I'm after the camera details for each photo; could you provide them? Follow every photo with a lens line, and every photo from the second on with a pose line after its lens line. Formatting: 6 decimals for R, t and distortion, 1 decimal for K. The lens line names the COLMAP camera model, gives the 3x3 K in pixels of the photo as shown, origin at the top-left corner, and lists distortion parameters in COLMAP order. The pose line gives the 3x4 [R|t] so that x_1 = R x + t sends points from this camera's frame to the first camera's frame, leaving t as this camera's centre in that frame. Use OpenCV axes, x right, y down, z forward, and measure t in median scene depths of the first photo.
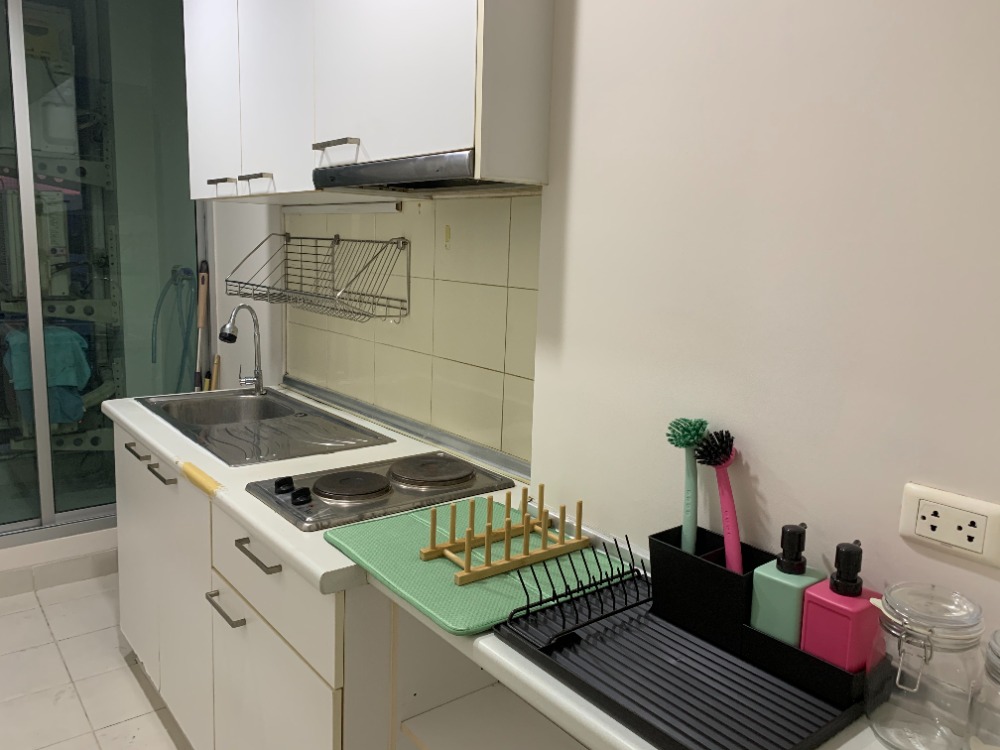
lens RADIAL K [[753.0, 0, 502.5], [0, 753.0, 374.3], [0, 0, 1]] dist [0.016428, 0.003579]
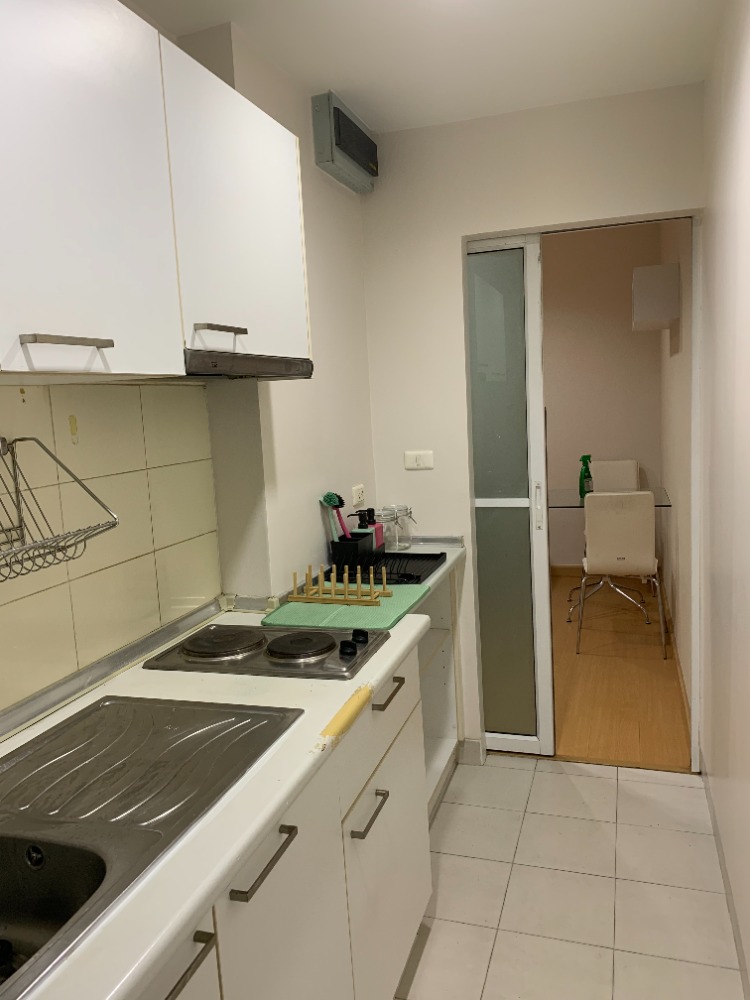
lens RADIAL K [[753.0, 0, 377.1], [0, 753.0, 498.4], [0, 0, 1]] dist [0.016428, 0.003579]
pose [[-0.548291, -0.111125, 0.828872, -1.119670], [0.170827, 0.955352, 0.241083, -0.297505], [-0.818655, 0.273777, -0.504828, 1.371752]]
